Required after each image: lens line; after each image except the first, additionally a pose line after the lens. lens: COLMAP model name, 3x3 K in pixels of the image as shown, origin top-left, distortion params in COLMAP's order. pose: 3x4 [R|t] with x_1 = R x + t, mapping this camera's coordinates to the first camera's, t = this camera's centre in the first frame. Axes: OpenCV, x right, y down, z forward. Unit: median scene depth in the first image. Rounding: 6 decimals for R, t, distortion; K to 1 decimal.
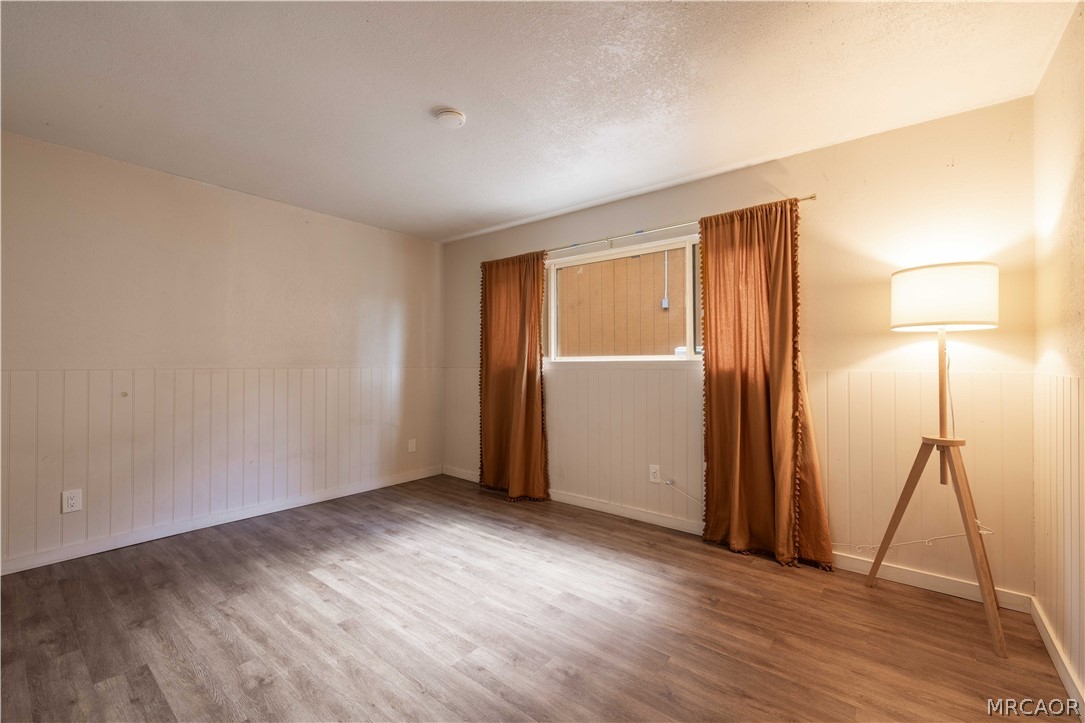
lens RADIAL K [[457.5, 0, 540.4], [0, 457.5, 357.2], [0, 0, 1]] dist [-0.000201, -0.000671]
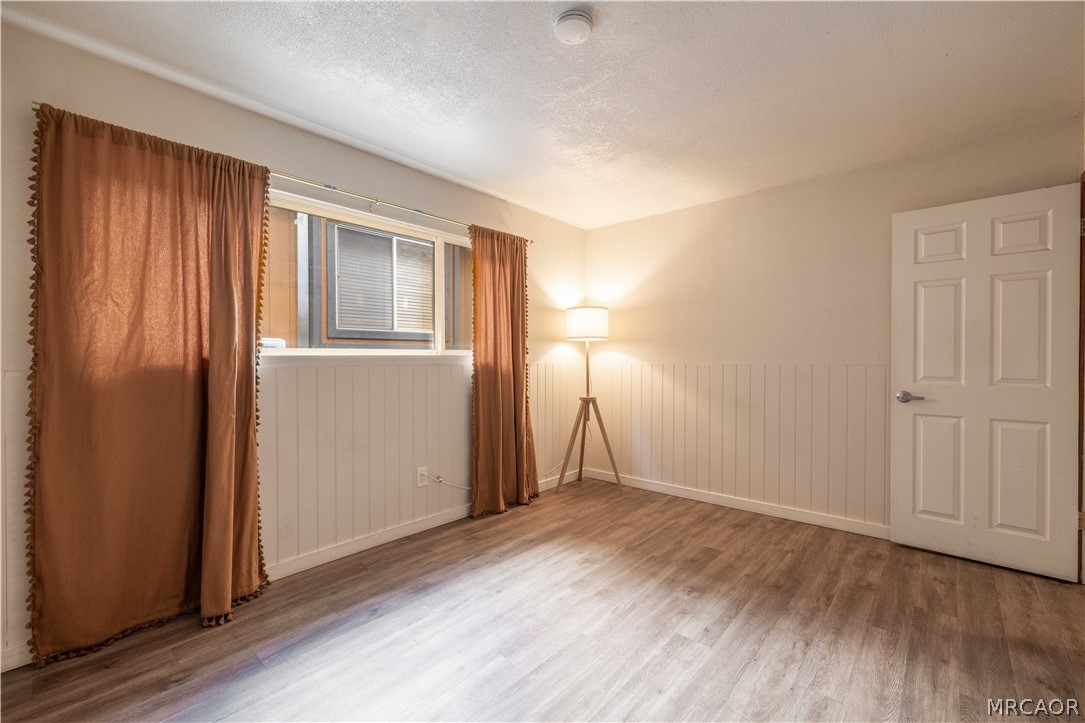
lens RADIAL K [[457.5, 0, 539.7], [0, 457.5, 362.7], [0, 0, 1]] dist [-0.000201, -0.000671]
pose [[0.043836, -0.011937, 0.998967, -0.787400], [-0.010379, 0.999869, 0.012403, 0.009593], [-0.998985, -0.010911, 0.043706, 0.853697]]
